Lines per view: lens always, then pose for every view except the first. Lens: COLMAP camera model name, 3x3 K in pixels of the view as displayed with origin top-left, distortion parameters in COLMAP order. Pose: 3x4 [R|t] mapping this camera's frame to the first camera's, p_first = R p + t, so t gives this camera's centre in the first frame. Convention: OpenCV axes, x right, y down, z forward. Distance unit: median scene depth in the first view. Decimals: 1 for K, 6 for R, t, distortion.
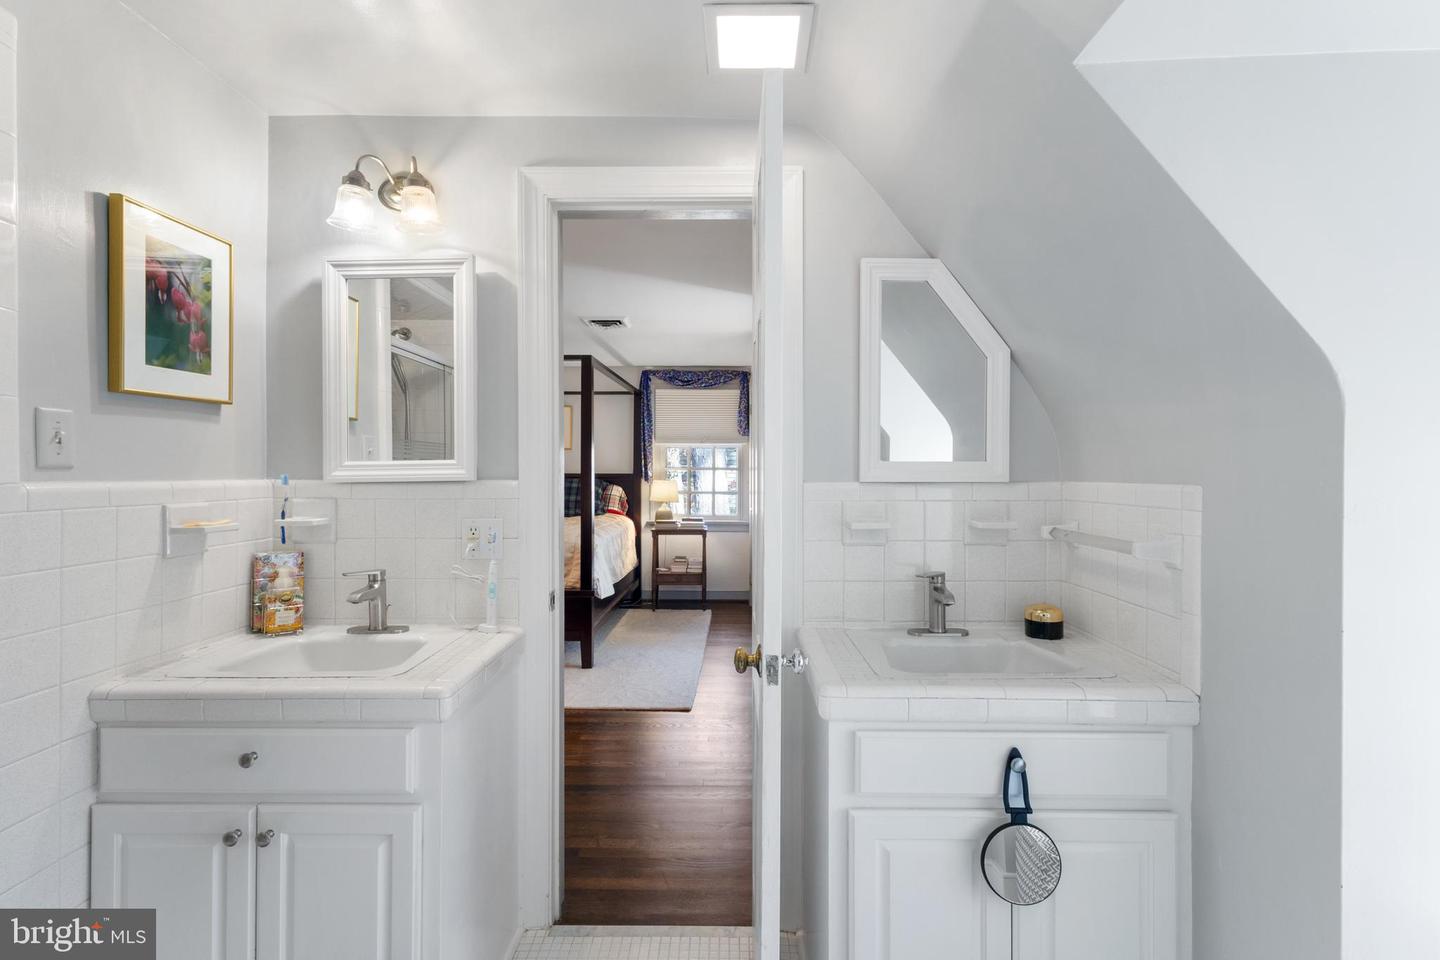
lens RADIAL K [[683.5, 0, 729.3], [0, 683.5, 471.6], [0, 0, 1]] dist [0.009470, 0.000035]
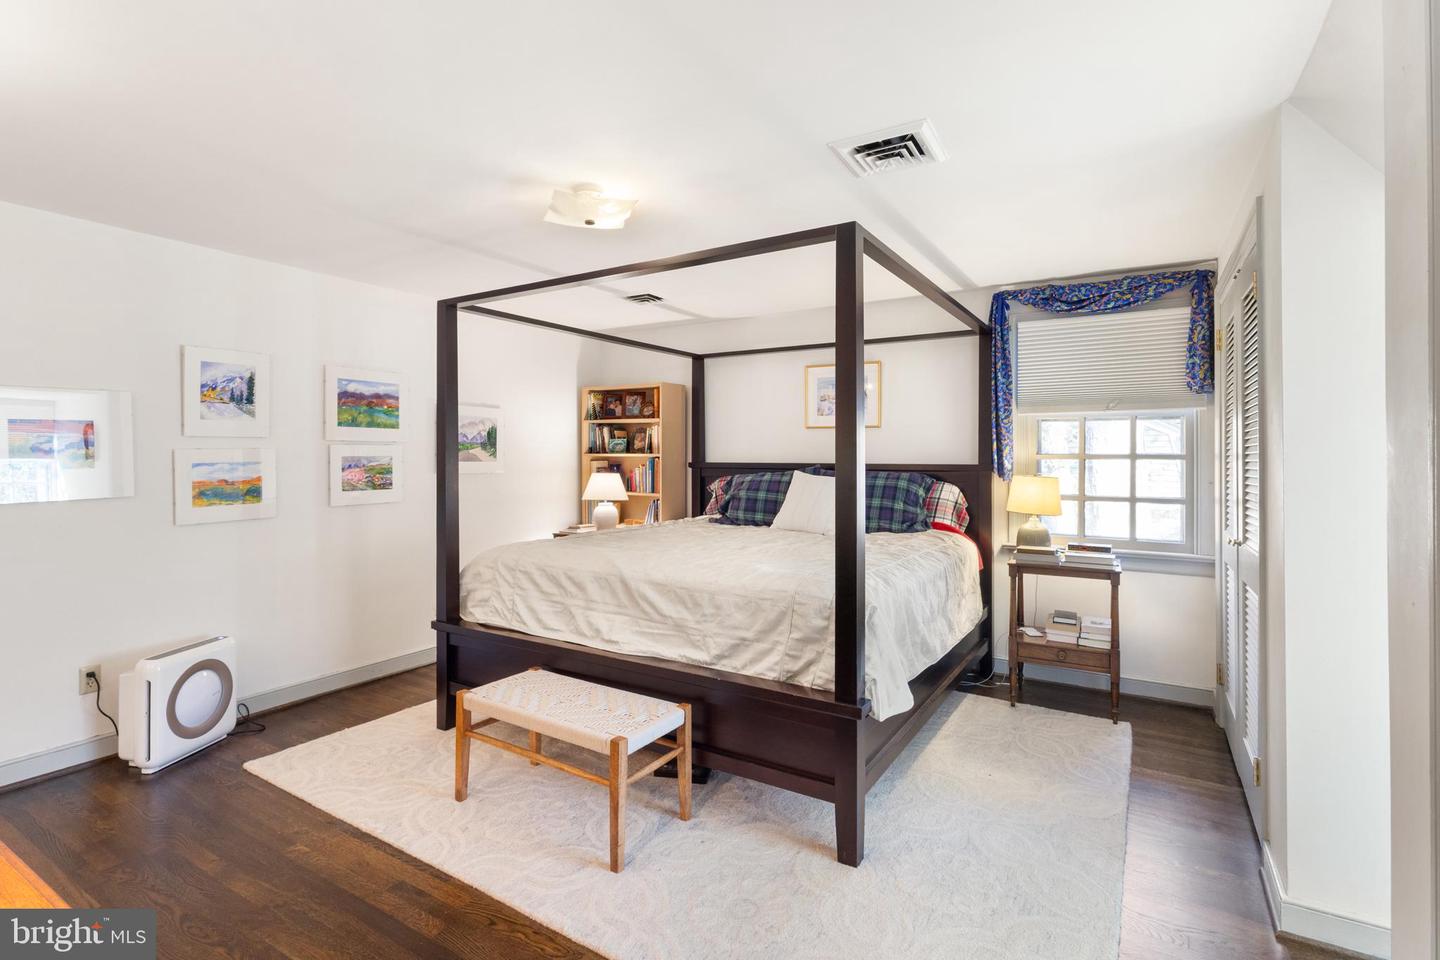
lens RADIAL K [[683.5, 0, 724.2], [0, 683.5, 455.9], [0, 0, 1]] dist [0.009470, 0.000035]
pose [[0.857564, -0.003111, -0.514369, -0.021575], [-0.000455, 0.999977, -0.006807, -0.000429], [0.514378, 0.006071, 0.857542, 0.367292]]
